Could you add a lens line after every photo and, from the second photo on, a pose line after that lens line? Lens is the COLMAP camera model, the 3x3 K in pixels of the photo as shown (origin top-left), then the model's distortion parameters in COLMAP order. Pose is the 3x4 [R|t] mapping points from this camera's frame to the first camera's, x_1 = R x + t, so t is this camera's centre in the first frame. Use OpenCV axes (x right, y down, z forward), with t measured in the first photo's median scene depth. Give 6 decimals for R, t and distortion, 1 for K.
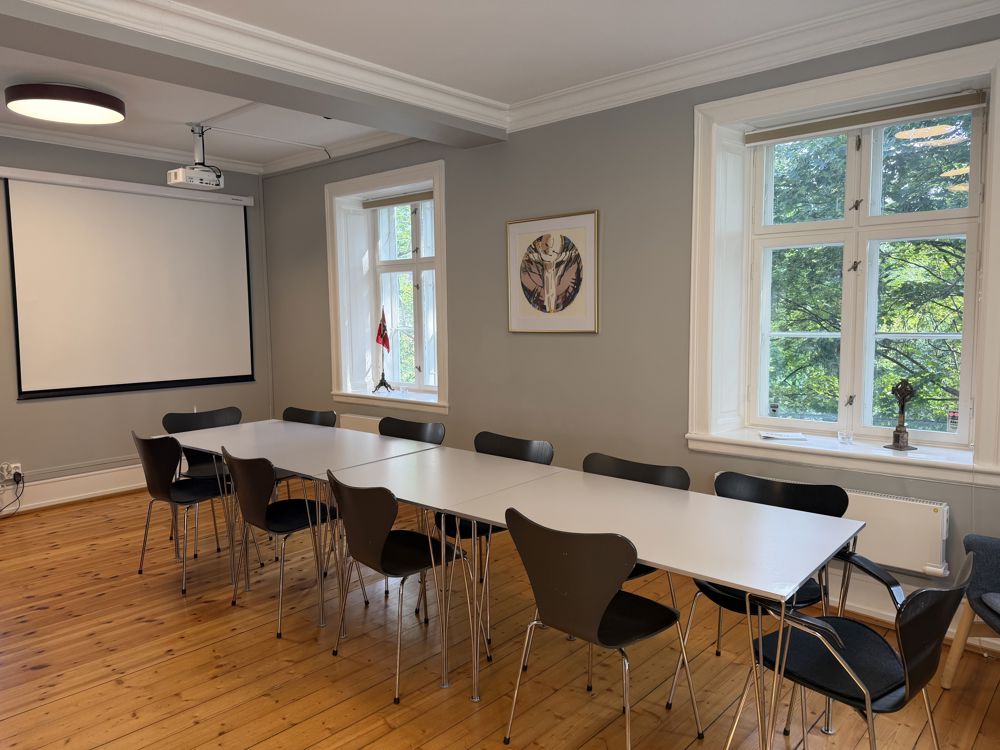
lens RADIAL K [[699.0, 0, 499.7], [0, 699.0, 374.1], [0, 0, 1]] dist [0.014285, -0.000273]
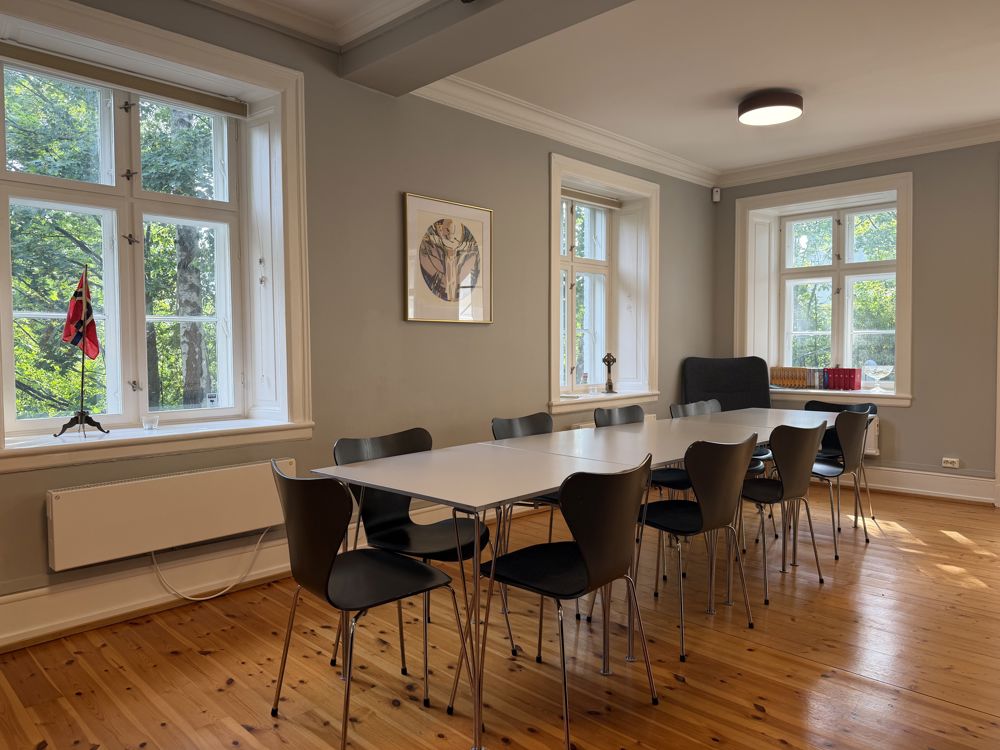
lens RADIAL K [[699.0, 0, 499.7], [0, 699.0, 376.9], [0, 0, 1]] dist [0.014285, -0.000273]
pose [[0.044690, -0.032544, 0.998471, -0.883474], [0.085483, 0.995928, 0.028635, -0.006374], [-0.995337, 0.084072, 0.047290, 0.894905]]
